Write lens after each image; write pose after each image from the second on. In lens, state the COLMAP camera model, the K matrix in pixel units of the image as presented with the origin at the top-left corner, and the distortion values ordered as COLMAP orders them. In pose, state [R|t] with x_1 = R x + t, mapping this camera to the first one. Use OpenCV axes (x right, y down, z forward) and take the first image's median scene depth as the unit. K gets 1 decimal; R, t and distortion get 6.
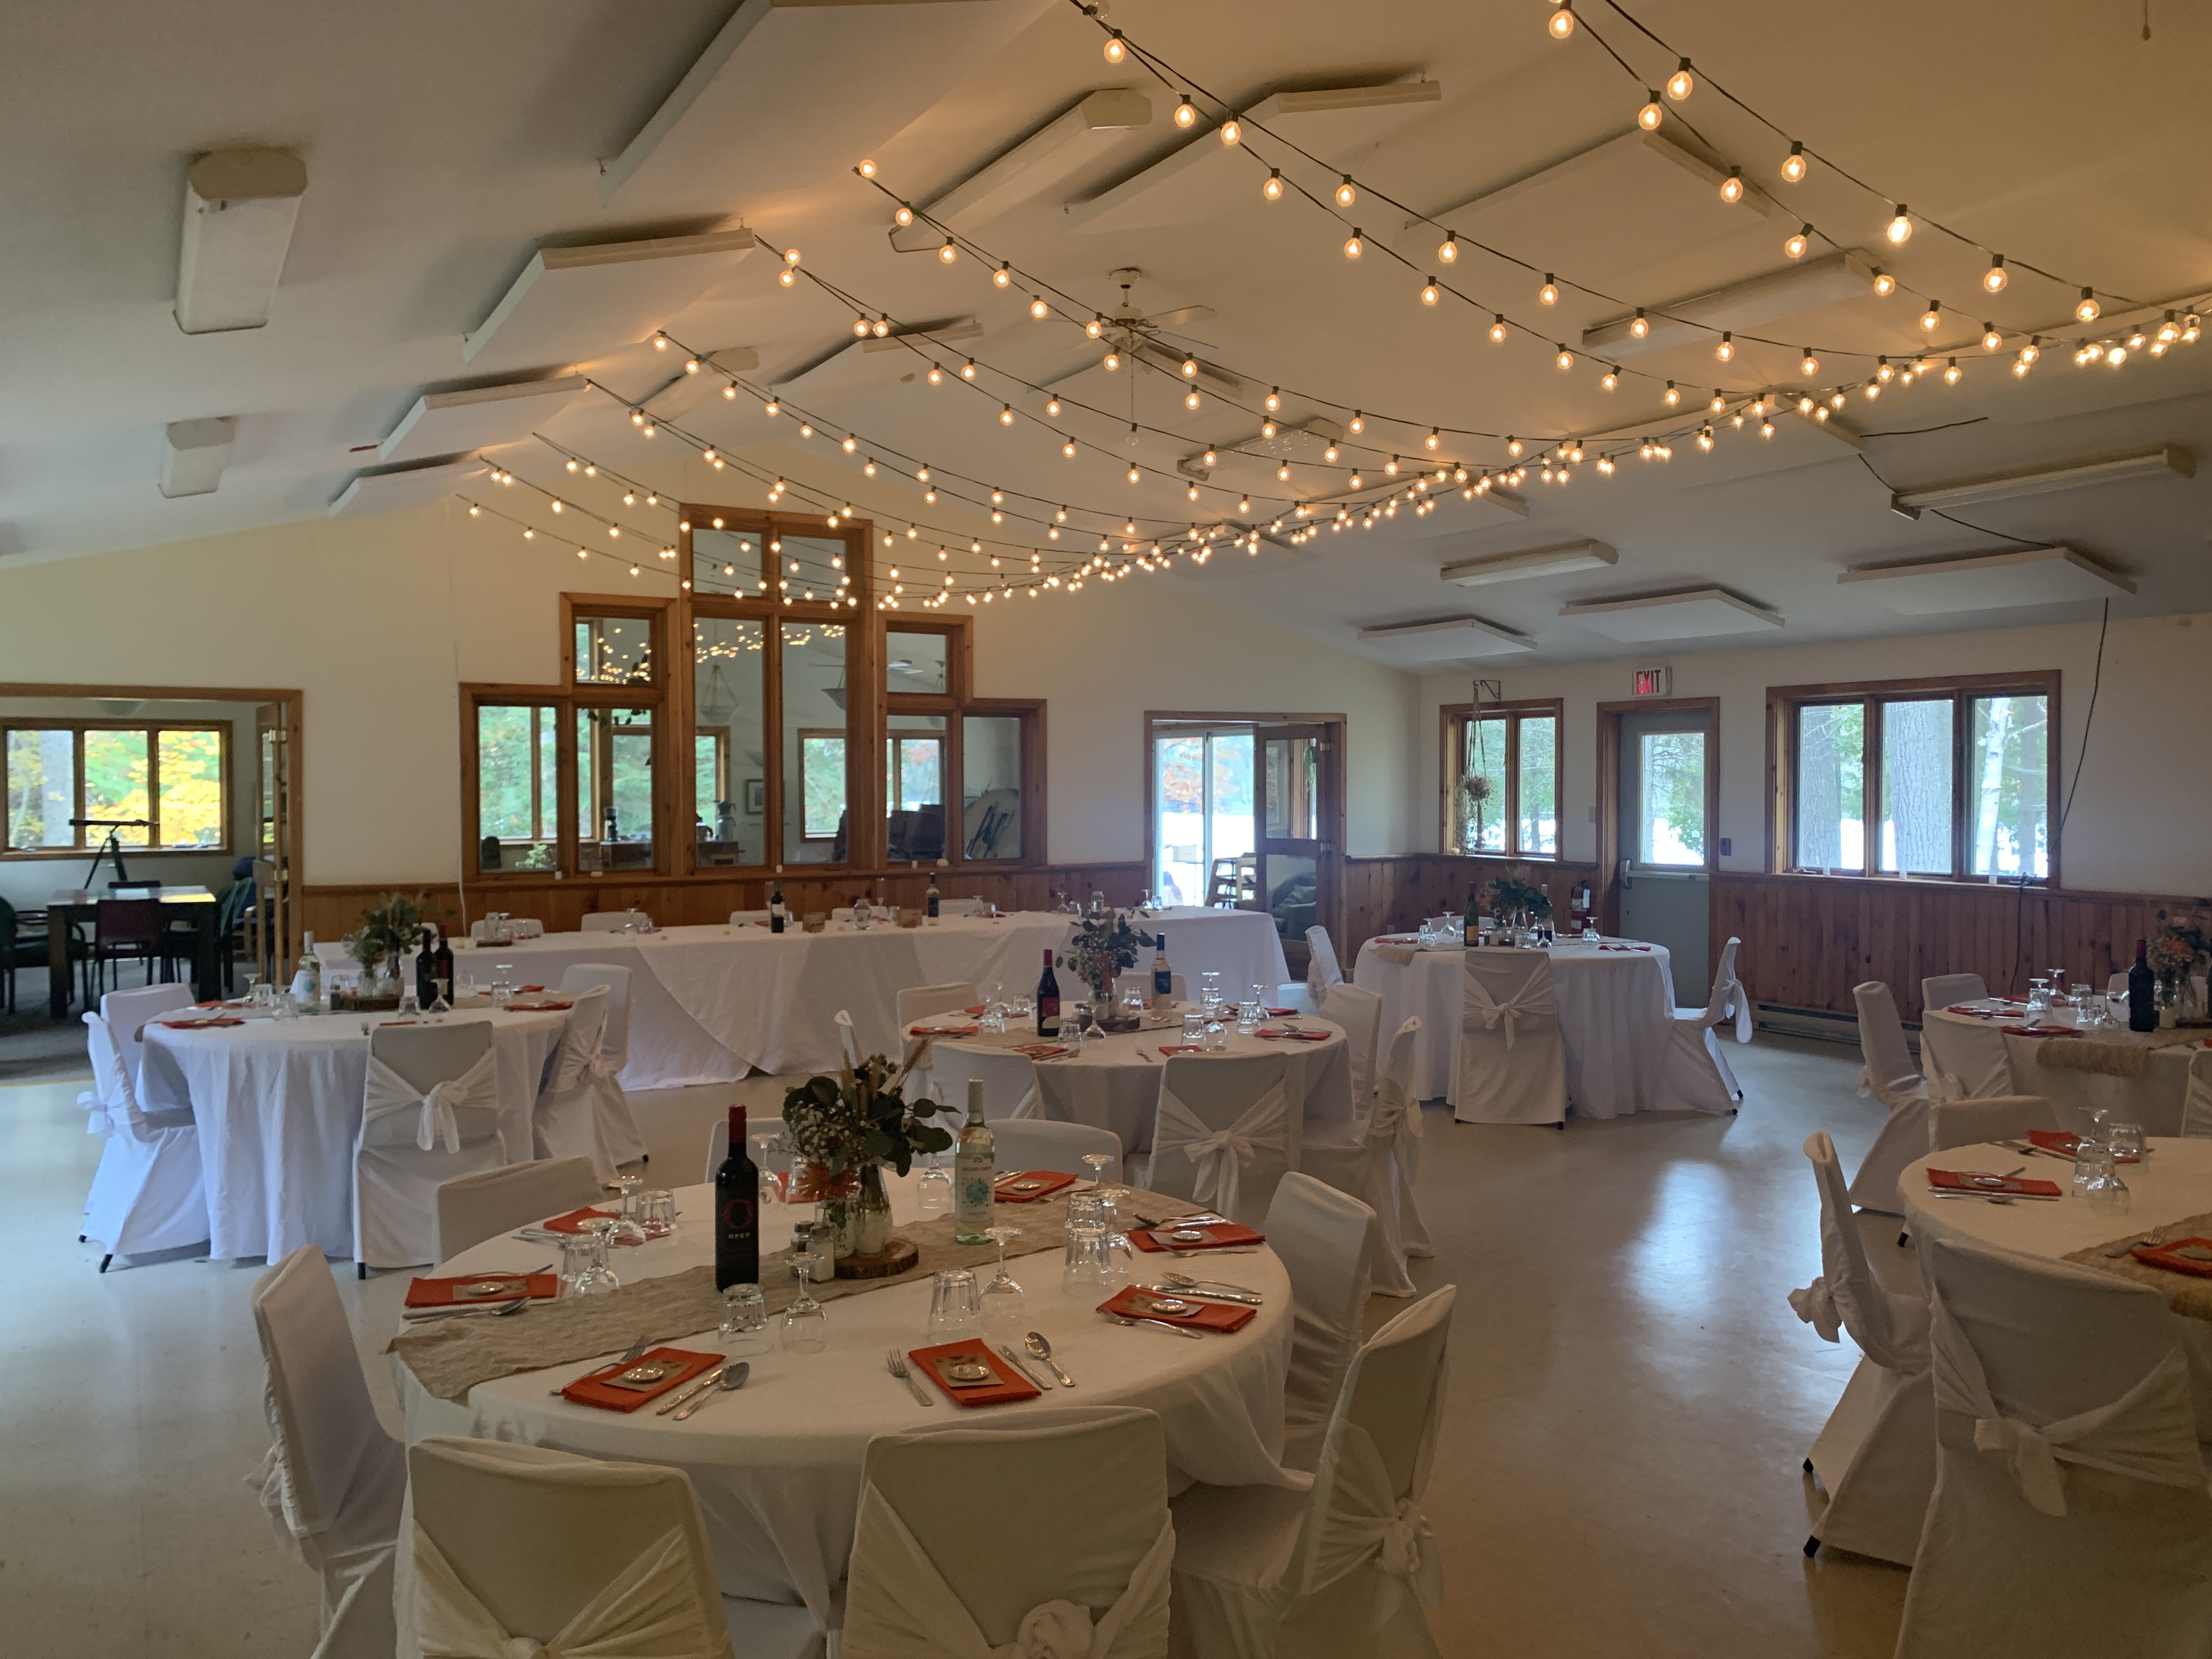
lens RADIAL K [[1681.3, 0, 1104.2], [0, 1681.3, 843.2], [0, 0, 1]] dist [0.054834, -0.065488]
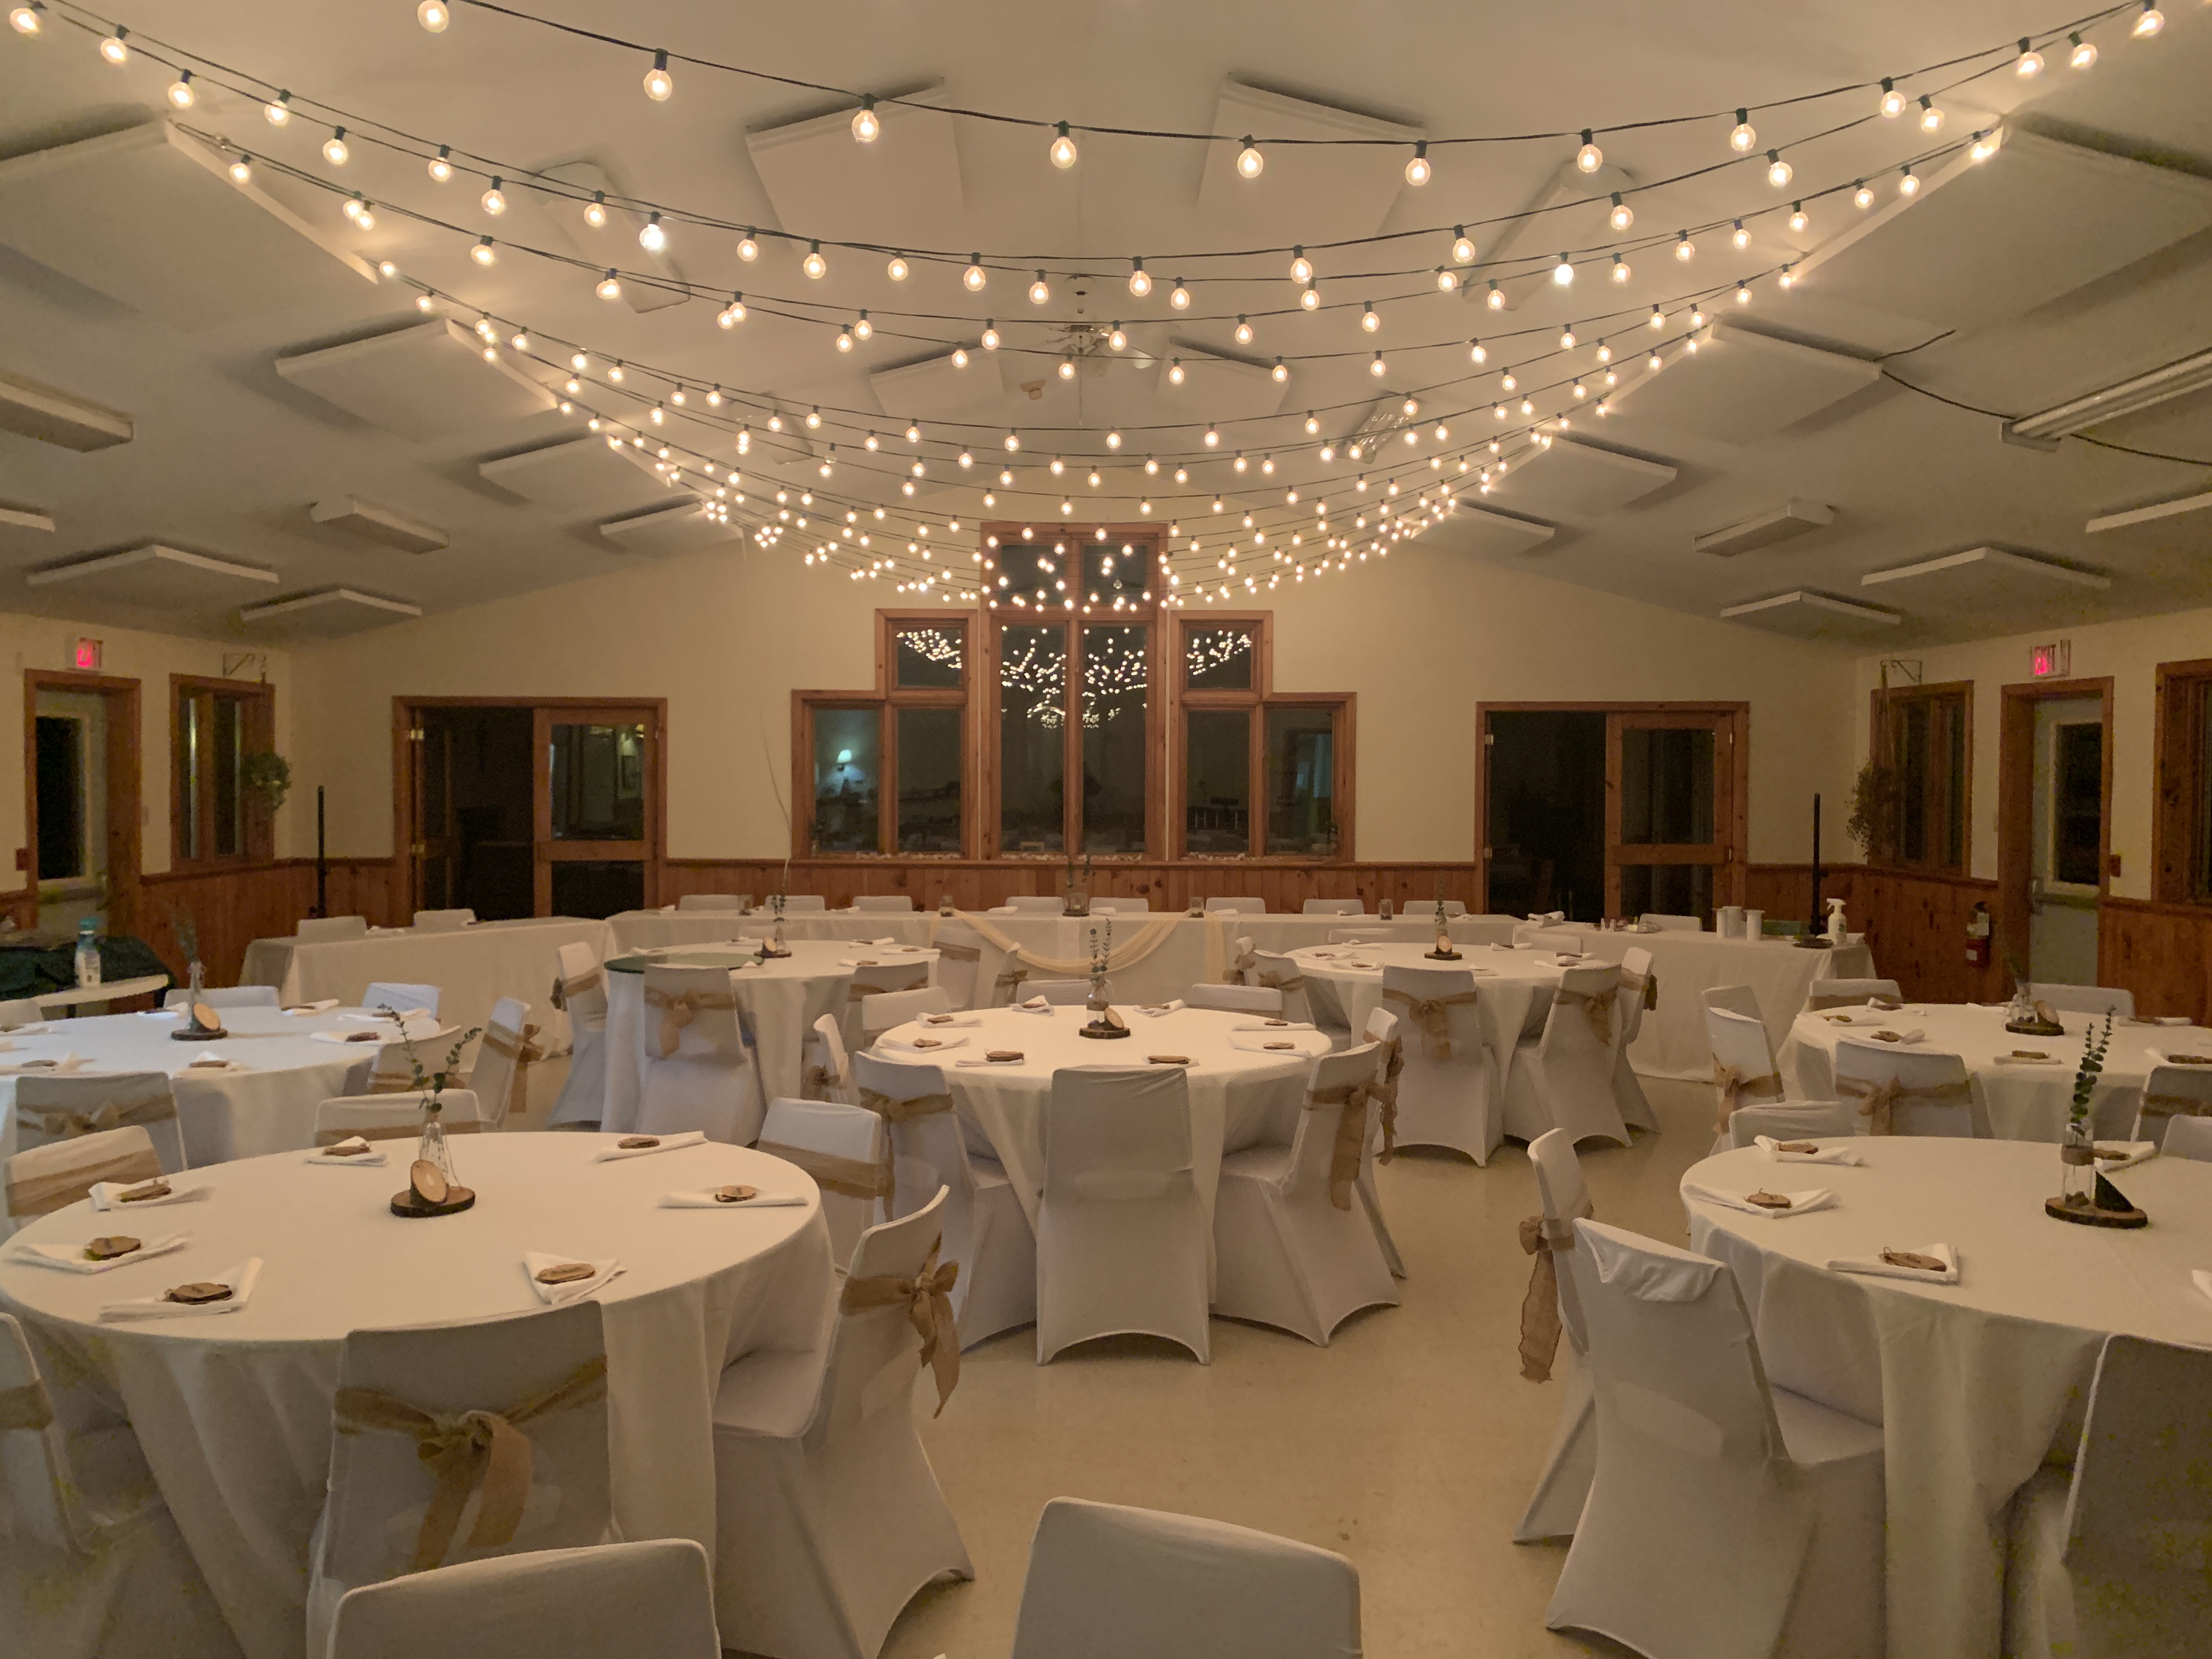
lens RADIAL K [[1681.3, 0, 1094.2], [0, 1681.3, 824.9], [0, 0, 1]] dist [0.054834, -0.065488]
pose [[0.876164, 0.020490, -0.481577, 0.329728], [-0.023476, 0.999724, -0.000176, -0.005329], [0.481440, 0.011459, 0.876404, 0.071755]]
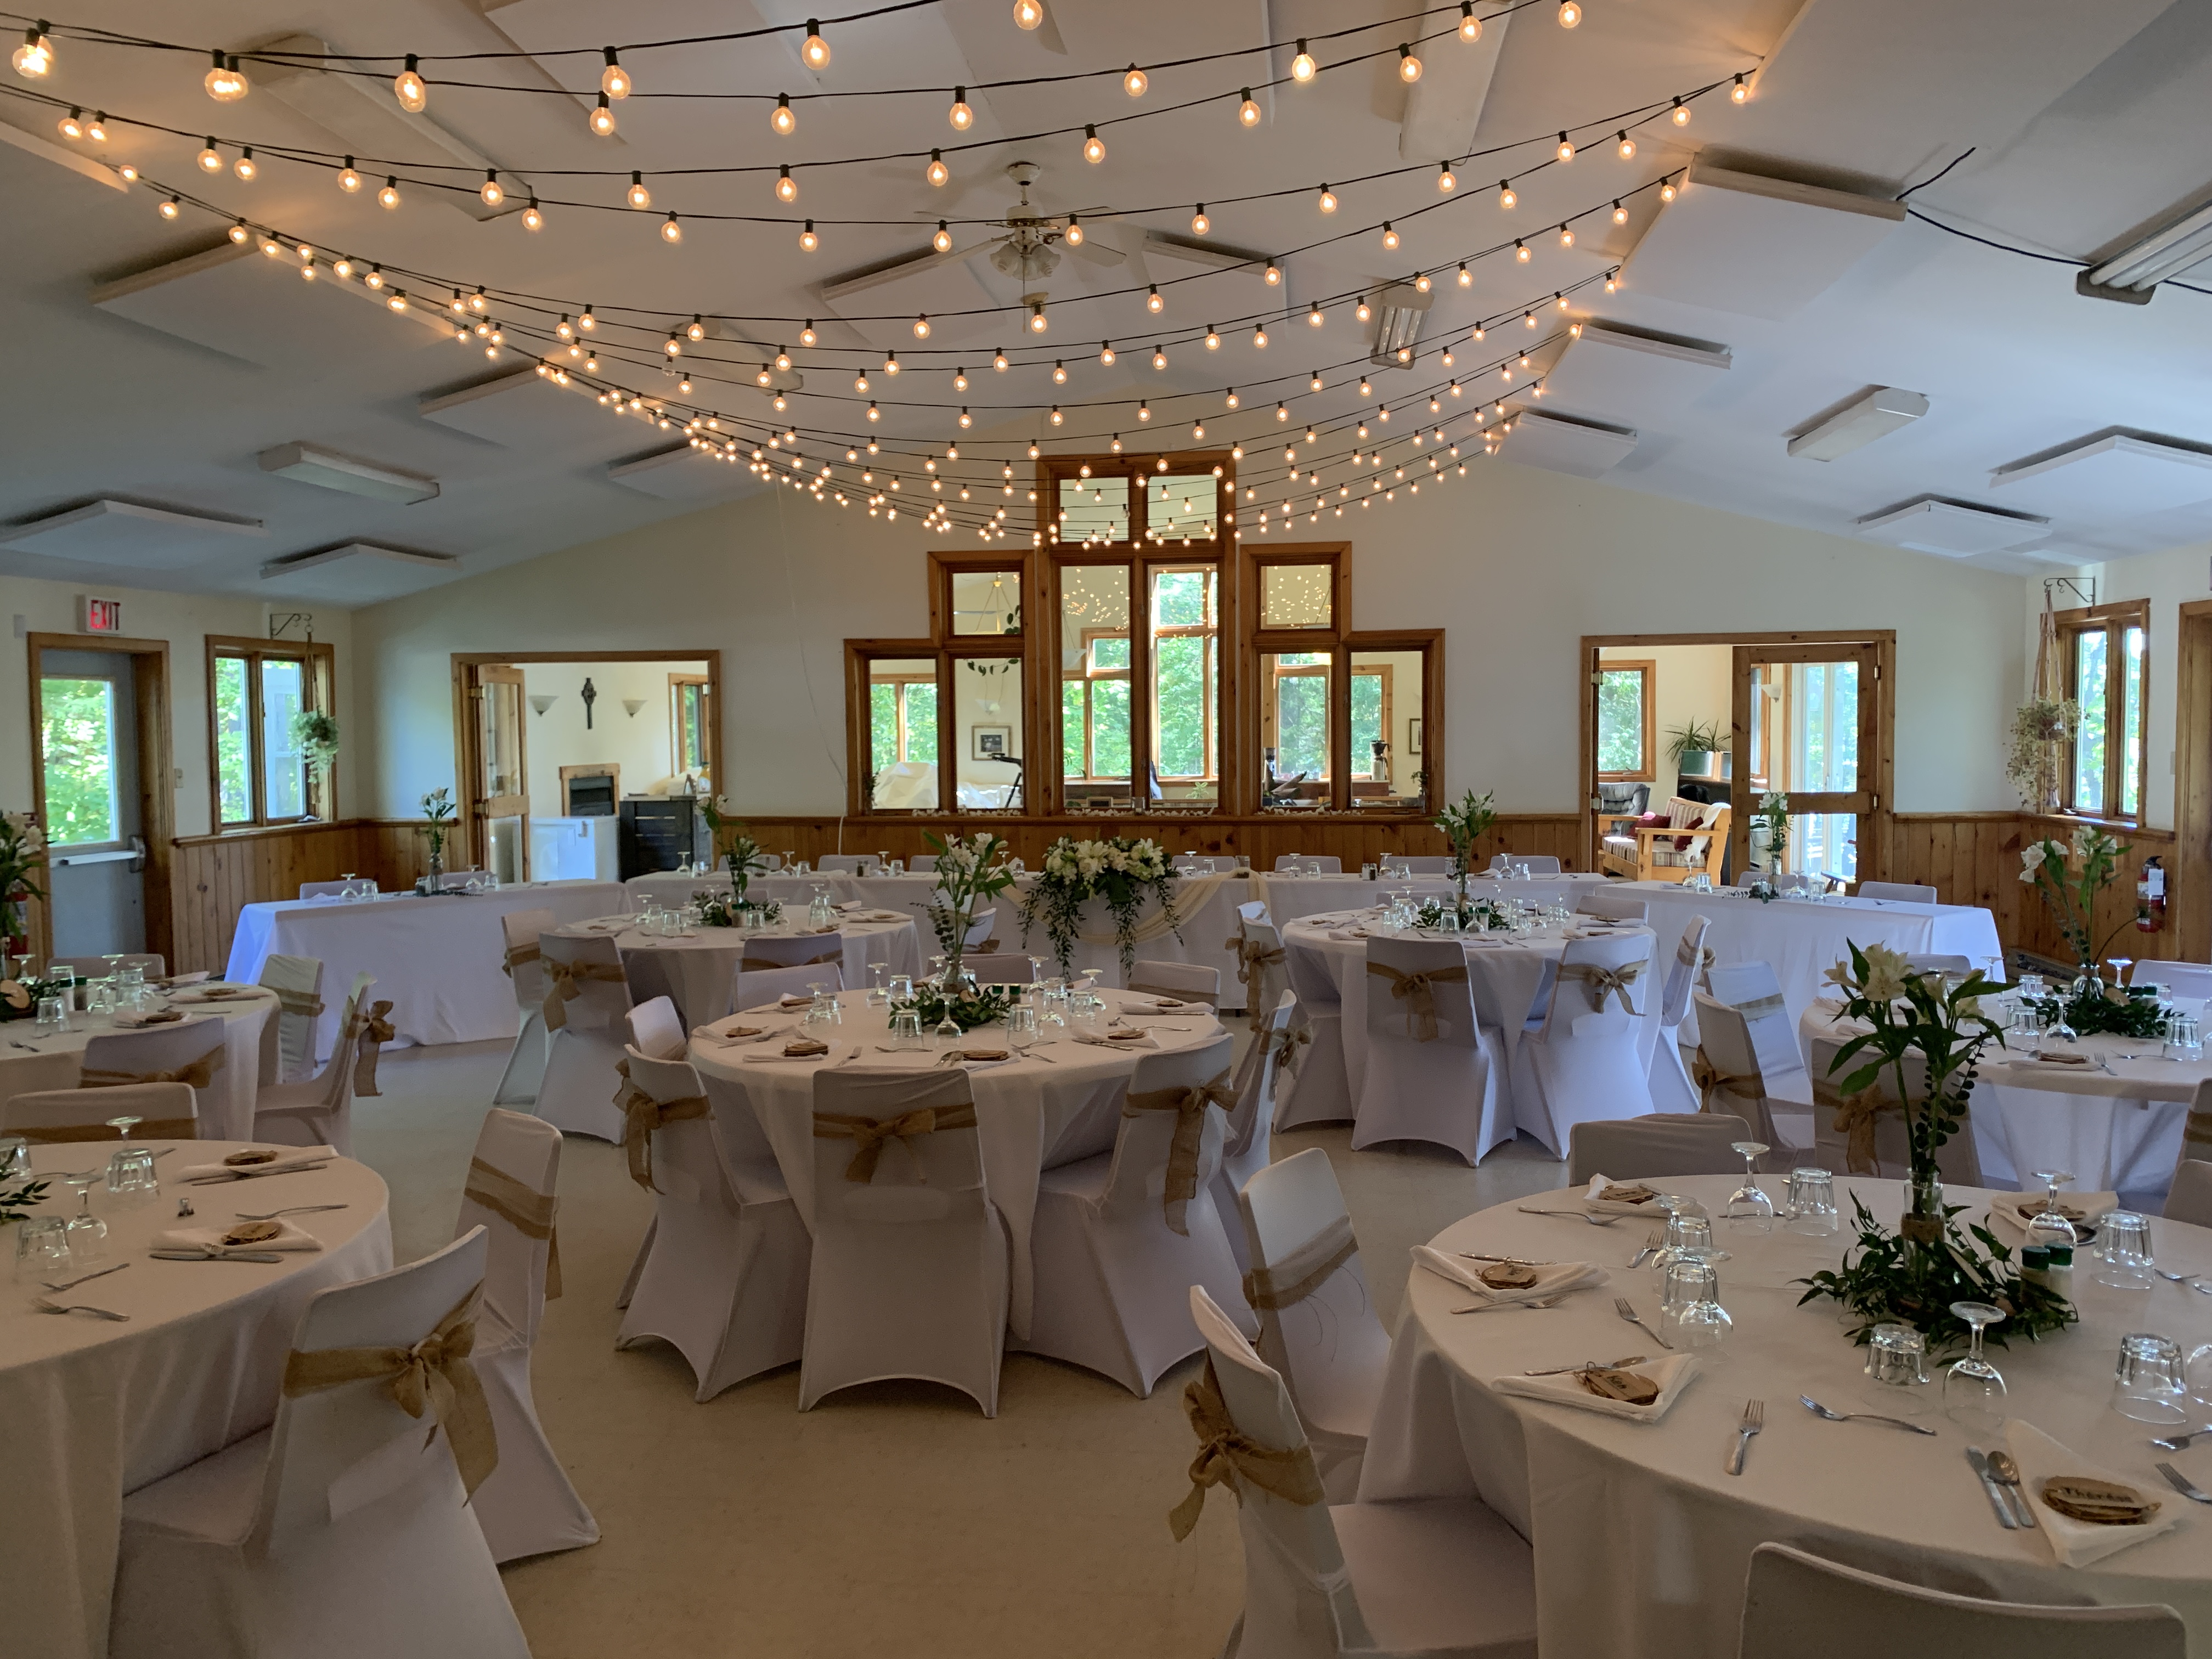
lens RADIAL K [[1681.3, 0, 1116.3], [0, 1681.3, 818.4], [0, 0, 1]] dist [0.054834, -0.065488]
pose [[0.809025, 0.026795, -0.587164, 0.380840], [-0.013049, 0.999533, 0.027635, -0.008436], [0.587630, -0.014695, 0.808996, 0.182255]]
